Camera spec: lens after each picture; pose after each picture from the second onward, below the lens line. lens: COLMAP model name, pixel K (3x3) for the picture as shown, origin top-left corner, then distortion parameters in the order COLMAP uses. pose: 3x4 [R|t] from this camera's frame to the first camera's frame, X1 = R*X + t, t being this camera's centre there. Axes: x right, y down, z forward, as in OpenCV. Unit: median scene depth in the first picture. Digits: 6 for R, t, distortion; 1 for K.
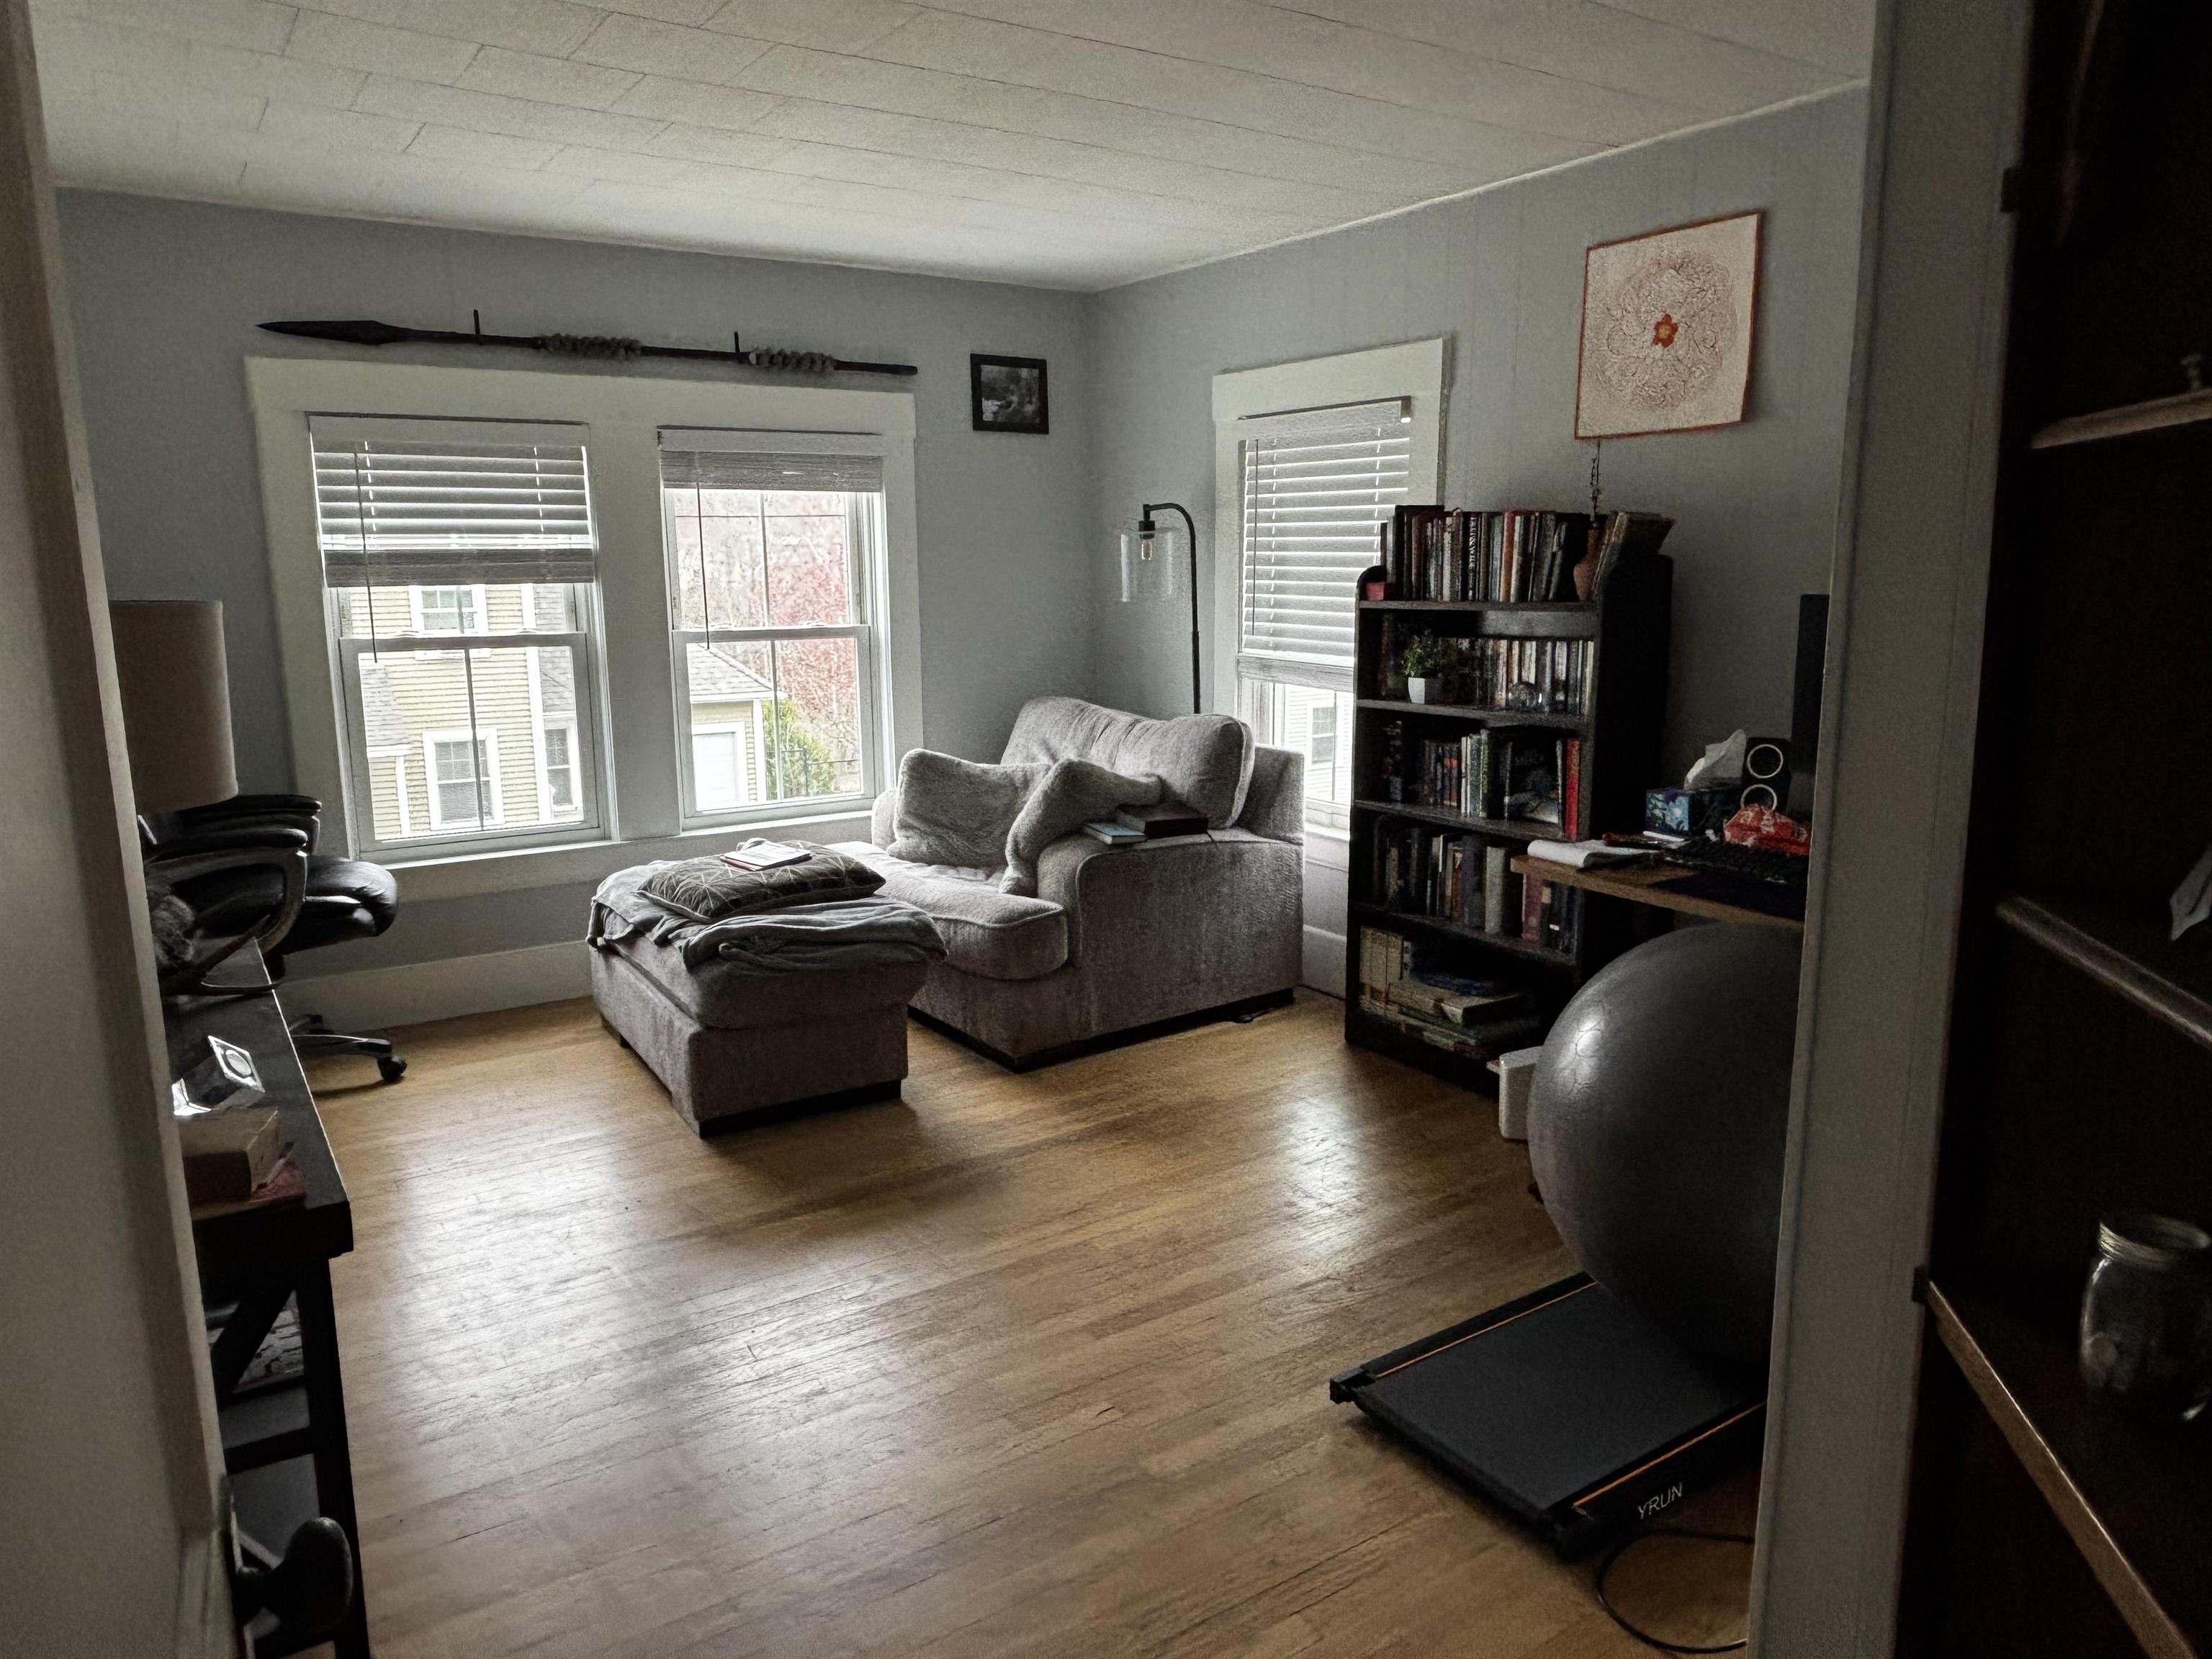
lens RADIAL K [[1447.5, 0, 1092.3], [0, 1447.5, 833.3], [0, 0, 1]] dist [0.019775, -0.035991]
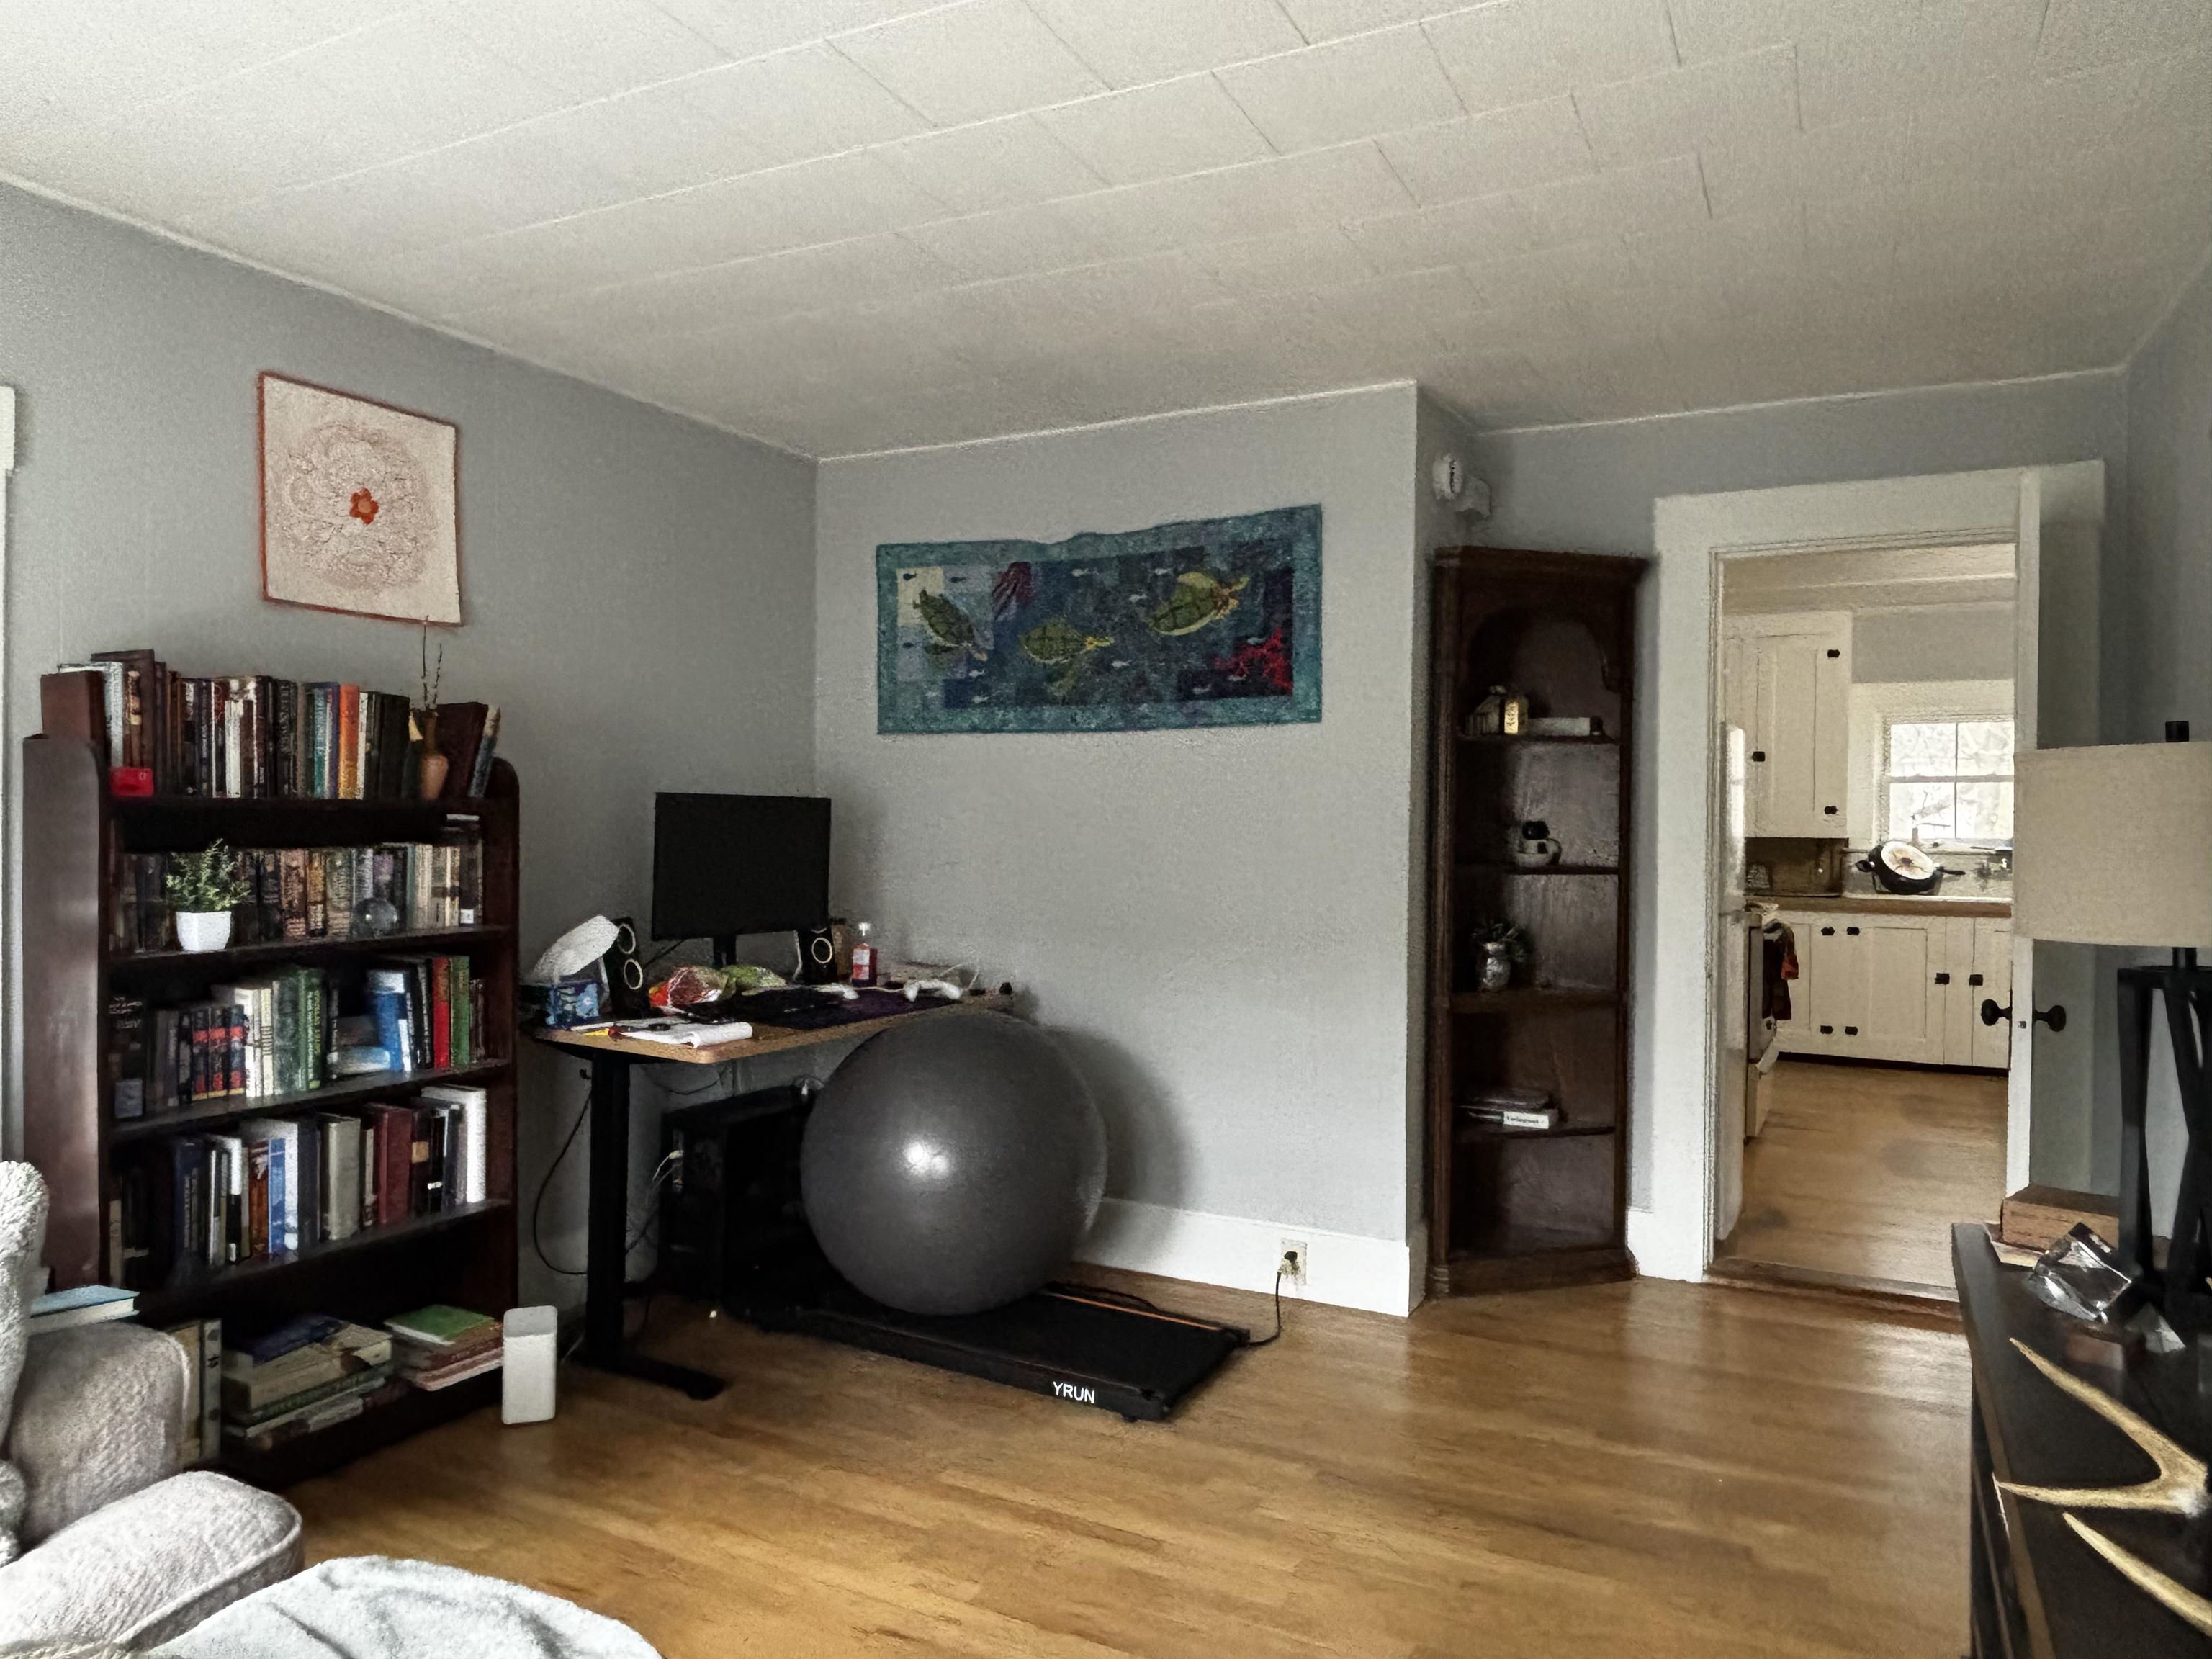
lens RADIAL K [[1447.5, 0, 1107.4], [0, 1447.5, 812.5], [0, 0, 1]] dist [0.019775, -0.035991]
pose [[-0.495408, 0.005401, 0.868644, -0.491249], [0.153653, 0.984757, 0.081509, -0.126947], [-0.854963, 0.173850, -0.488686, 0.854272]]
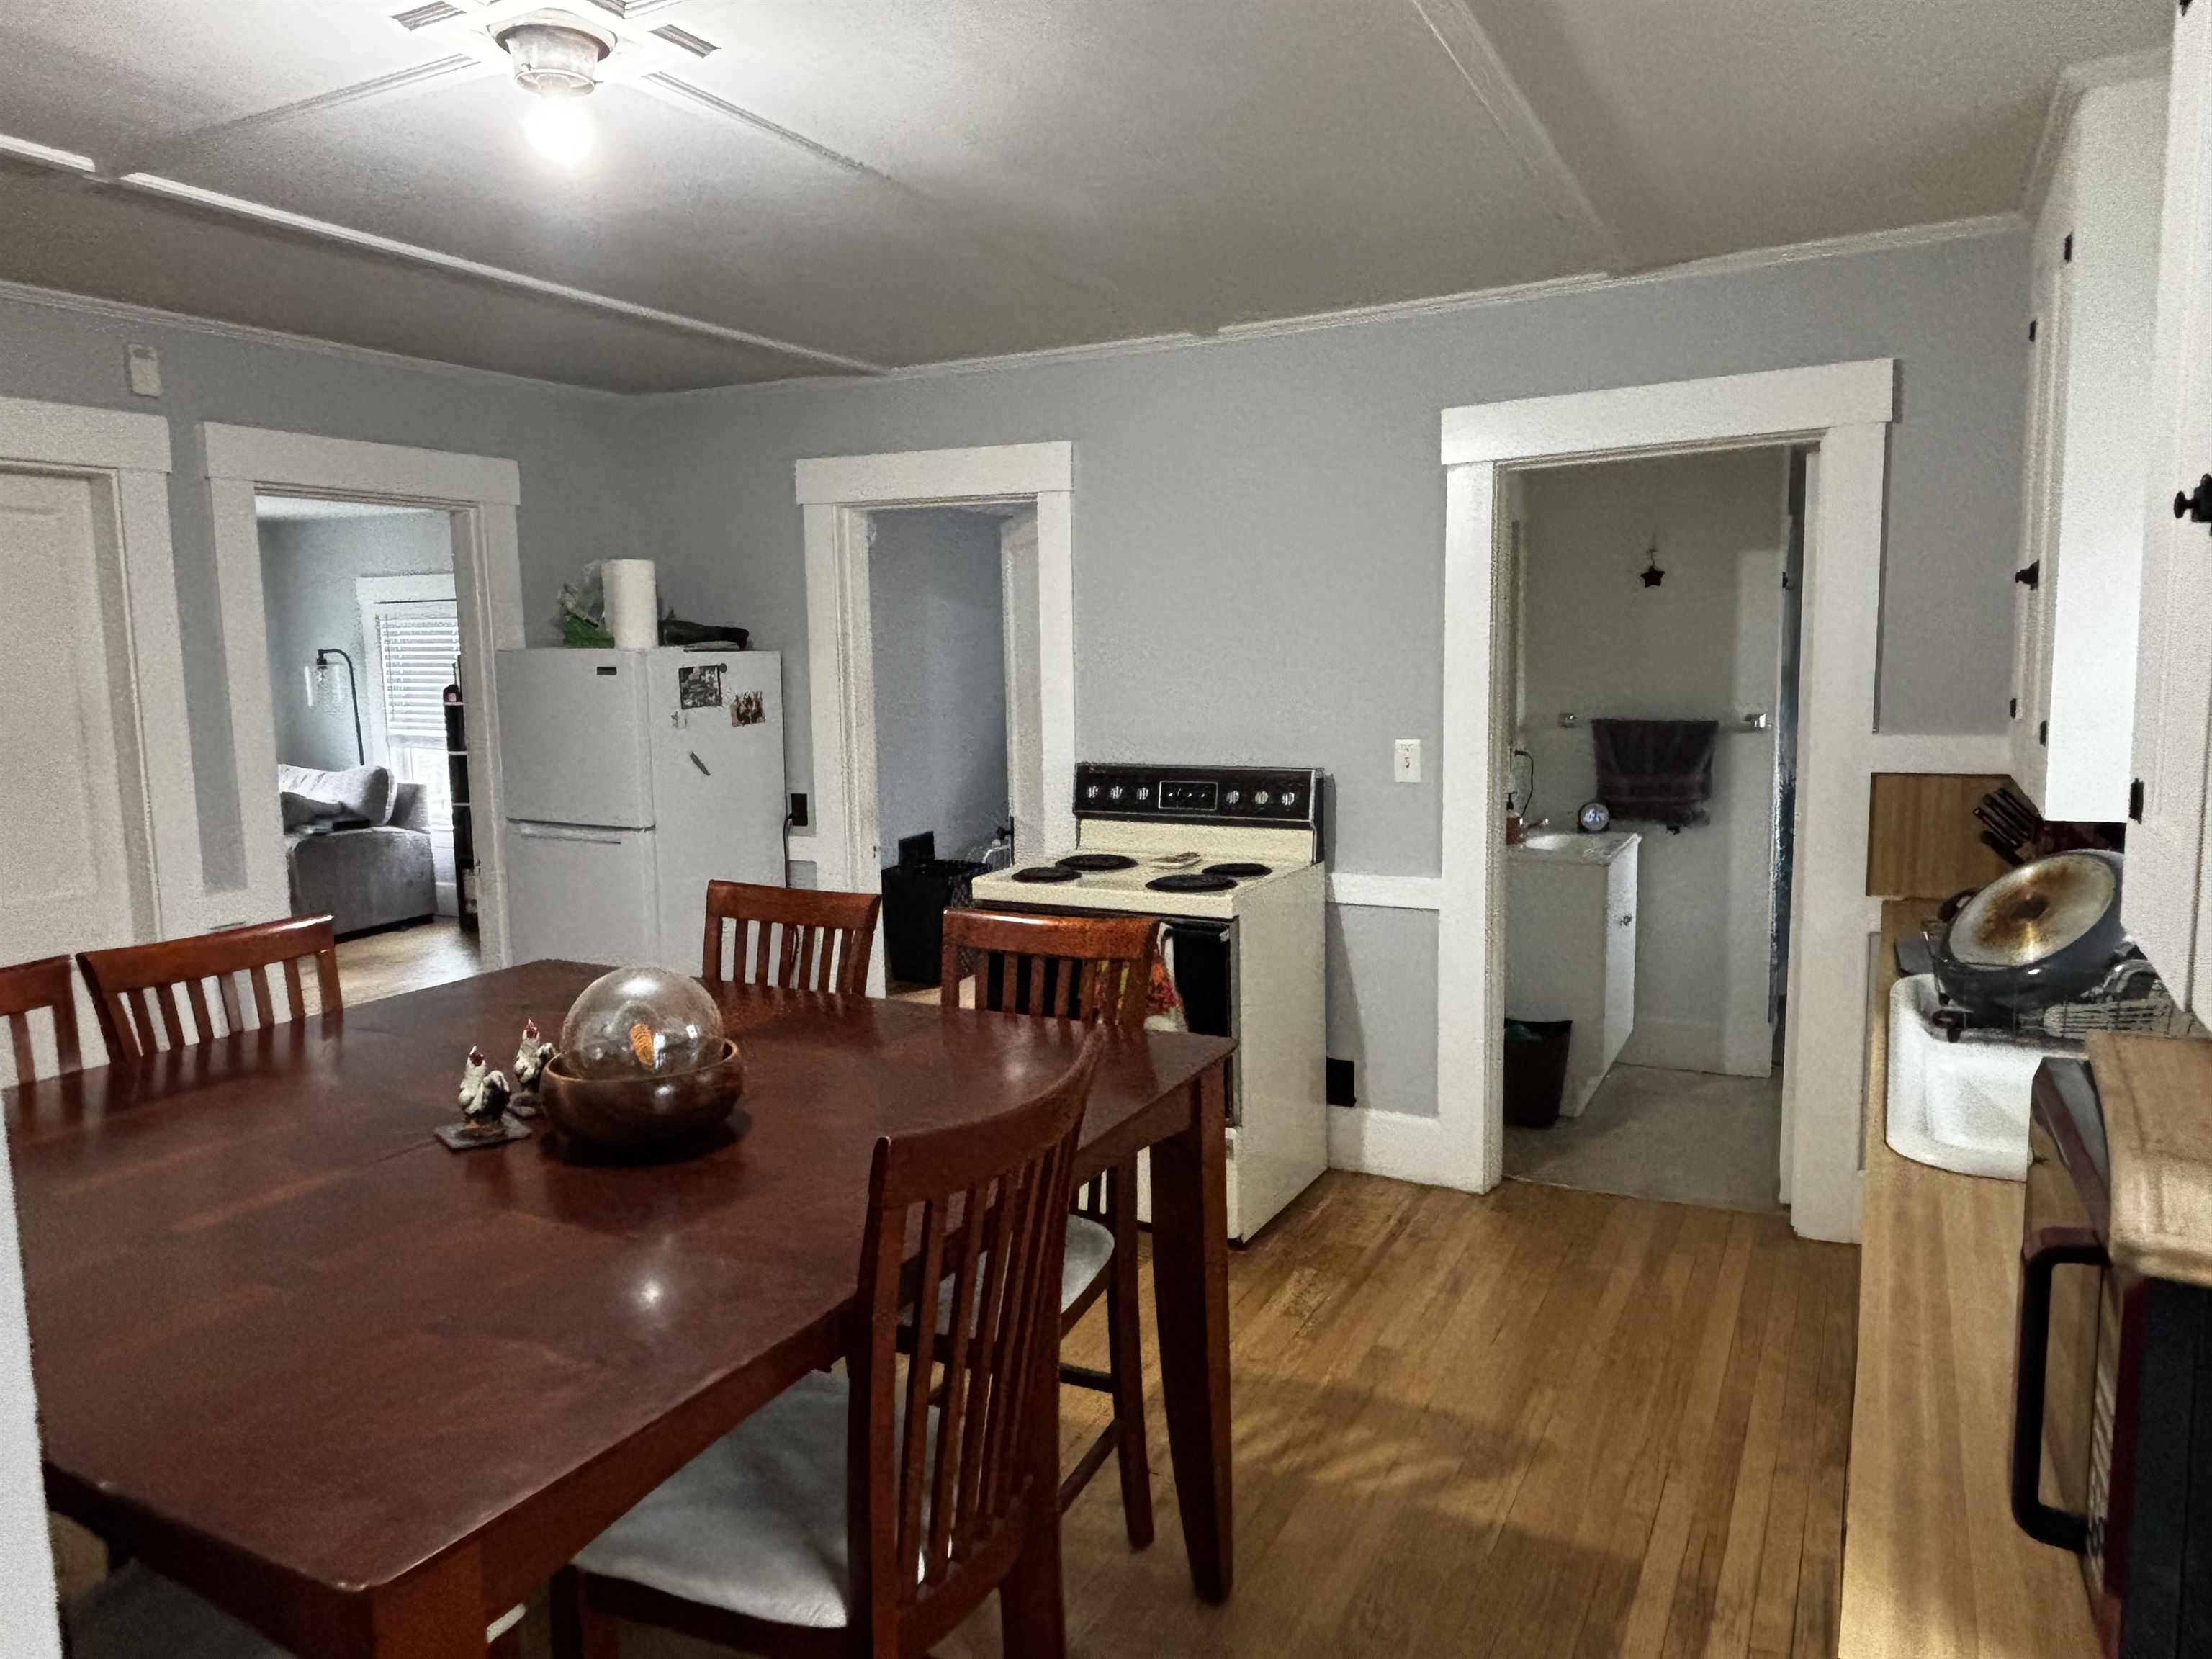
lens RADIAL K [[1447.5, 0, 1084.5], [0, 1447.5, 831.4], [0, 0, 1]] dist [0.019775, -0.035991]
pose [[0.872112, -0.067315, 0.484655, -0.024275], [0.099566, 0.994183, -0.041080, 0.171449], [-0.479070, 0.084082, 0.873740, -1.059809]]
